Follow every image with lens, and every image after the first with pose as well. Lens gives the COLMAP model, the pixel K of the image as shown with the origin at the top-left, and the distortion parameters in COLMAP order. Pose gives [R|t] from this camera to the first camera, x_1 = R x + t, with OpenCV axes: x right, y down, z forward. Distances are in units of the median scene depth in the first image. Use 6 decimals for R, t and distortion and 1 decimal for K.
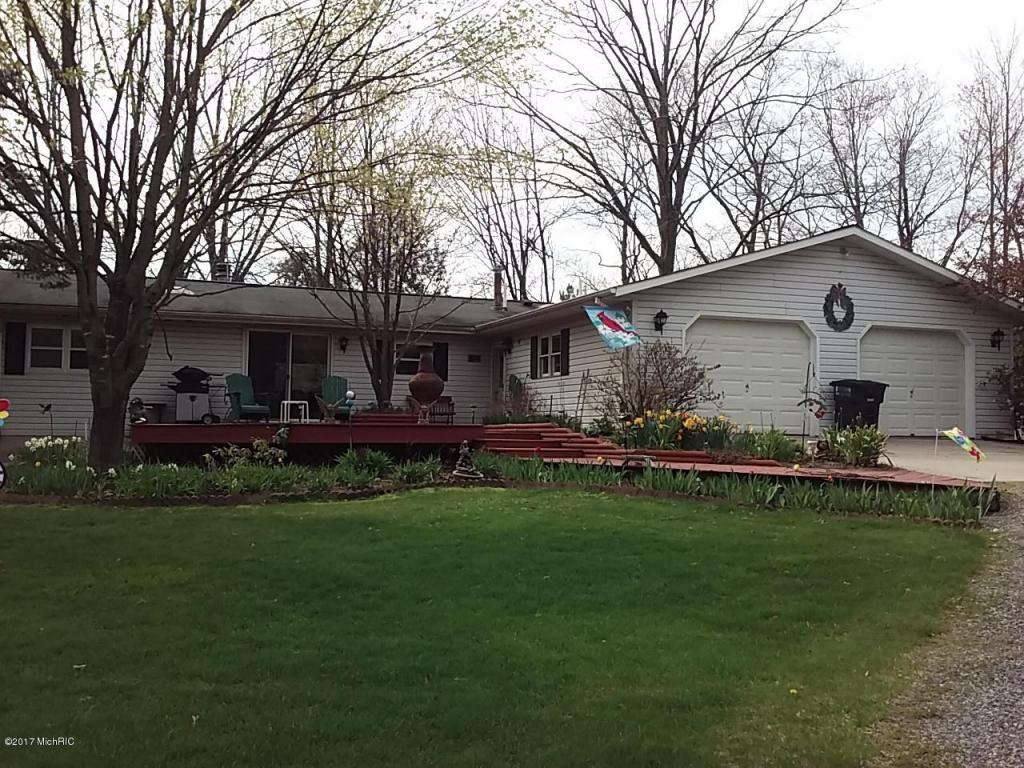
lens RADIAL K [[1003.0, 0, 496.5], [0, 1003.0, 386.5], [0, 0, 1]] dist [0.052257, -0.013988]
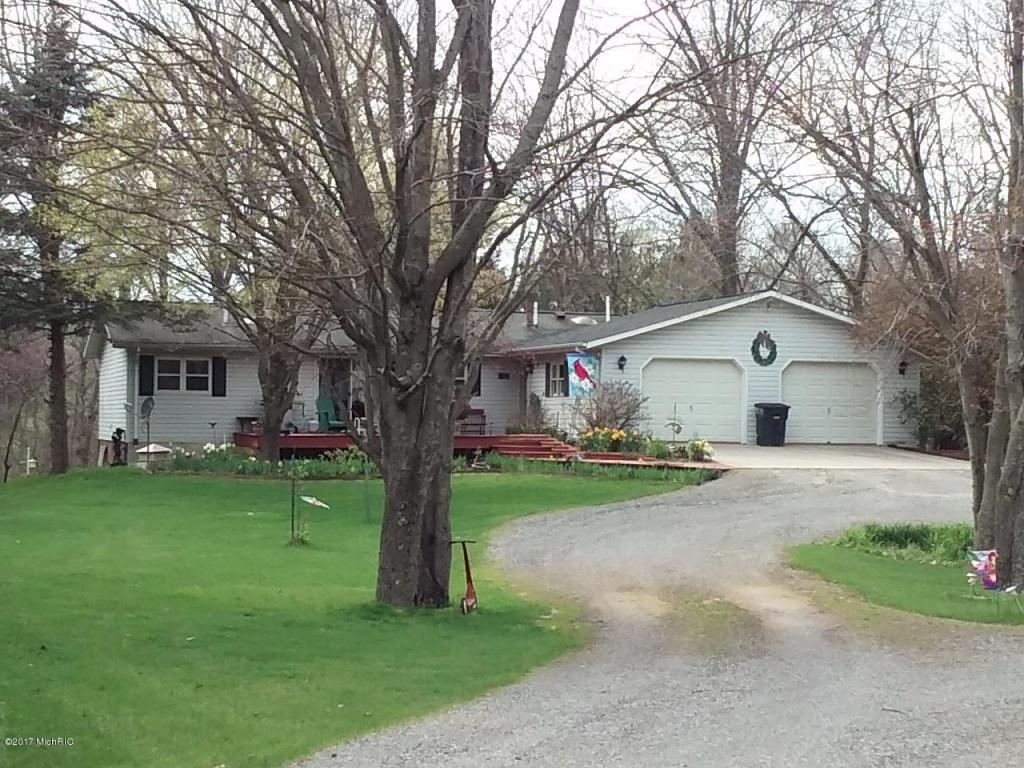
lens RADIAL K [[2133.1, 0, 468.7], [0, 2133.1, 382.2], [0, 0, 1]] dist [0.127341, -0.428292]
pose [[0.996781, -0.001038, -0.080162, 0.173793], [0.002853, 0.999742, 0.022533, -0.098001], [0.080118, -0.022689, 0.996527, -1.870512]]
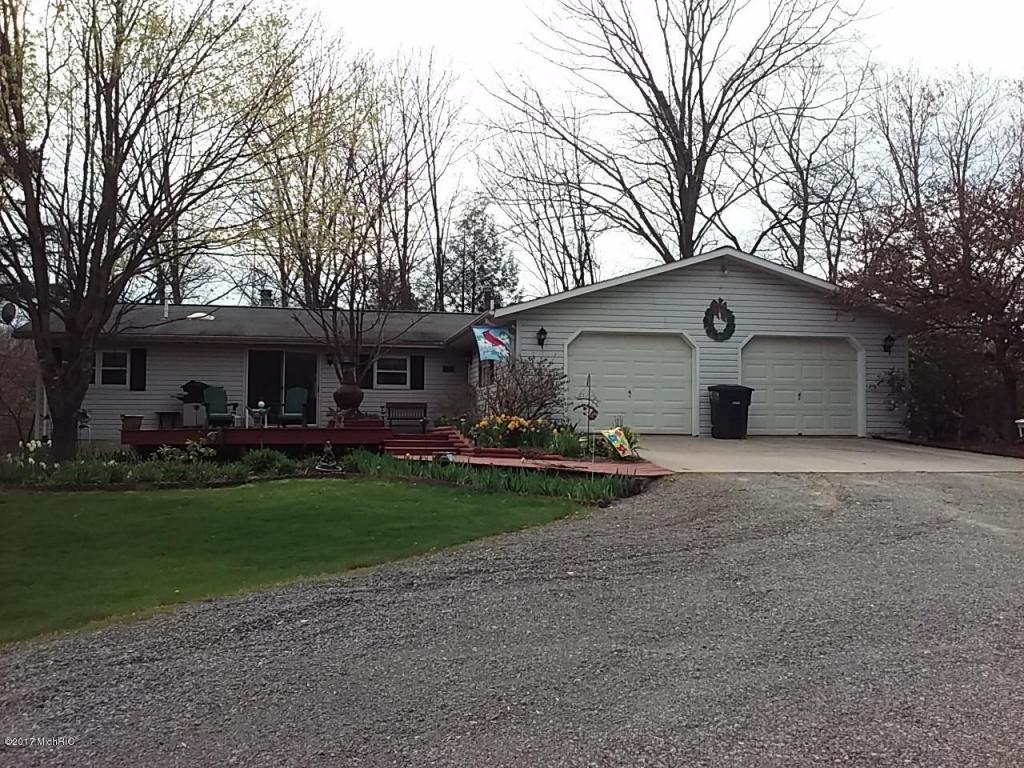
lens RADIAL K [[1003.0, 0, 496.5], [0, 1003.0, 386.5], [0, 0, 1]] dist [0.052257, -0.013988]
pose [[0.986906, -0.014112, -0.160679, 0.272503], [0.013580, 0.999898, -0.004411, -0.003480], [0.160725, 0.002171, 0.986997, -0.133250]]
